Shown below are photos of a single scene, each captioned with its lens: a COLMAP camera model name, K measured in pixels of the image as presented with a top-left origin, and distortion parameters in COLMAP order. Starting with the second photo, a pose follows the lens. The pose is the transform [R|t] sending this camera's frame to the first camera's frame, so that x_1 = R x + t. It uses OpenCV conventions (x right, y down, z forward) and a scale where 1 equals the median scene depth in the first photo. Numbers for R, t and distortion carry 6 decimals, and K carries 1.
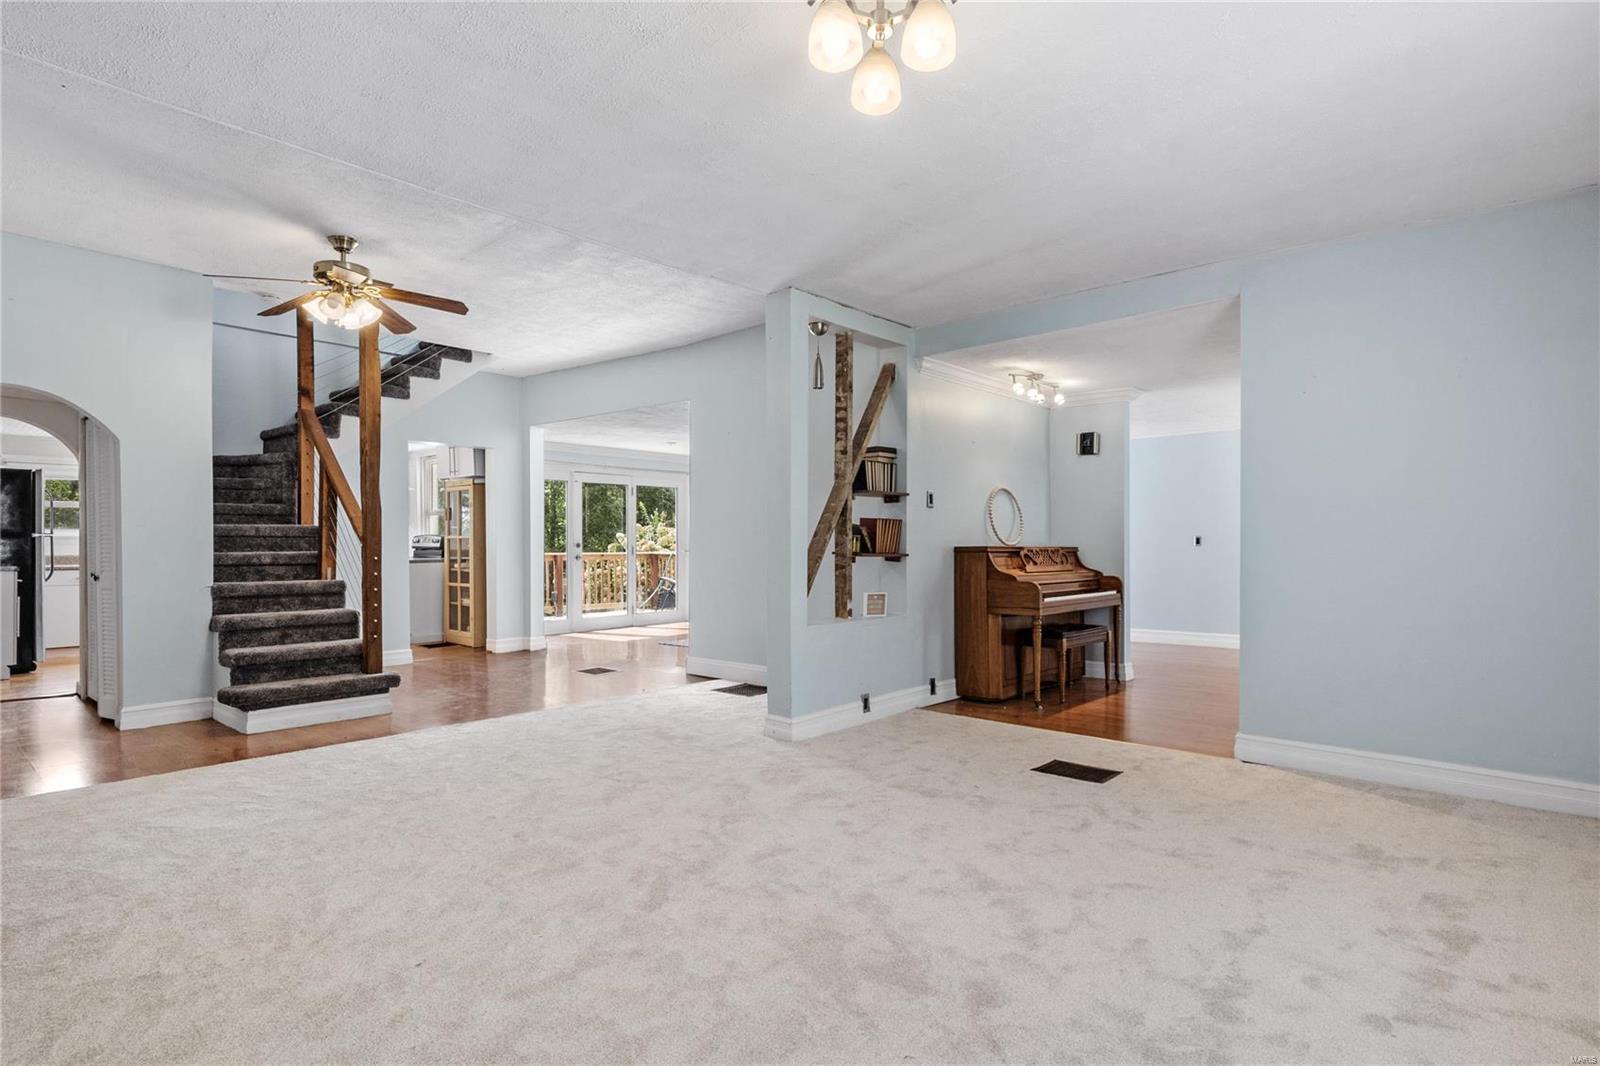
lens RADIAL K [[810.4, 0, 800.8], [0, 810.4, 547.3], [0, 0, 1]] dist [-0.000086, 0.000014]
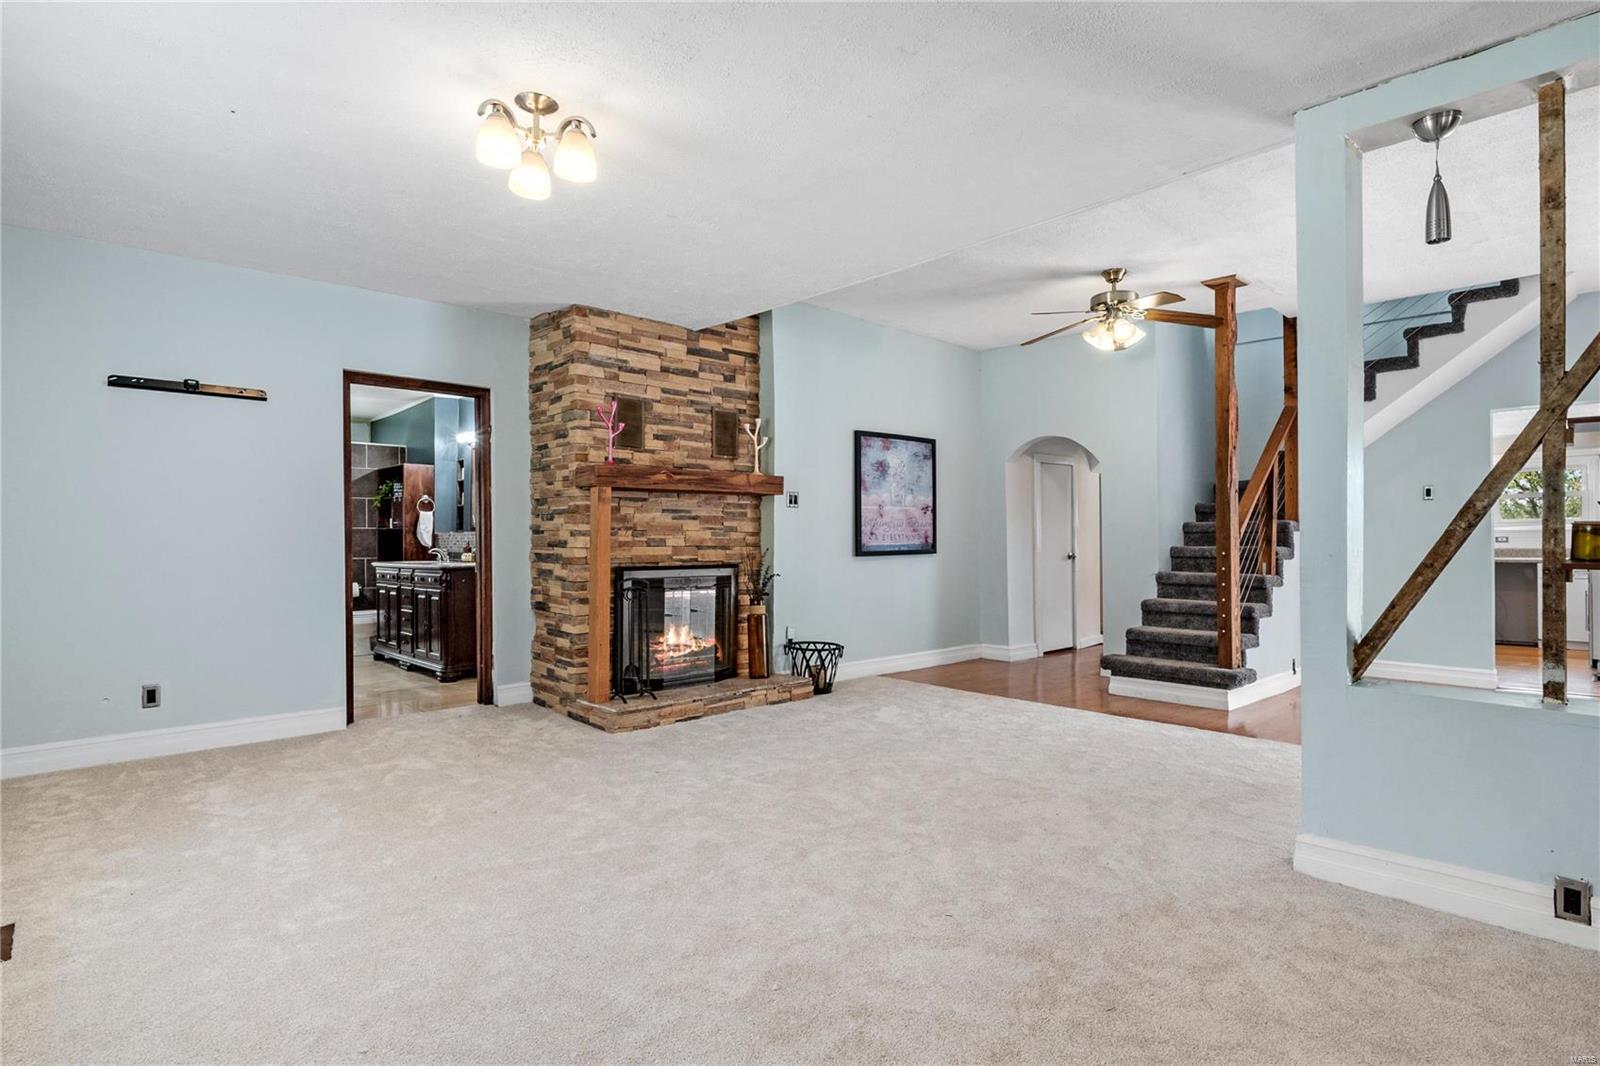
lens RADIAL K [[788.9, 0, 791.5], [0, 788.9, 529.8], [0, 0, 1]] dist [-0.001637, -0.000160]
pose [[-0.105076, -0.013516, -0.994372, 0.517120], [-0.005222, 0.999901, -0.013039, 0.000219], [0.994451, 0.003823, -0.105136, 0.587950]]
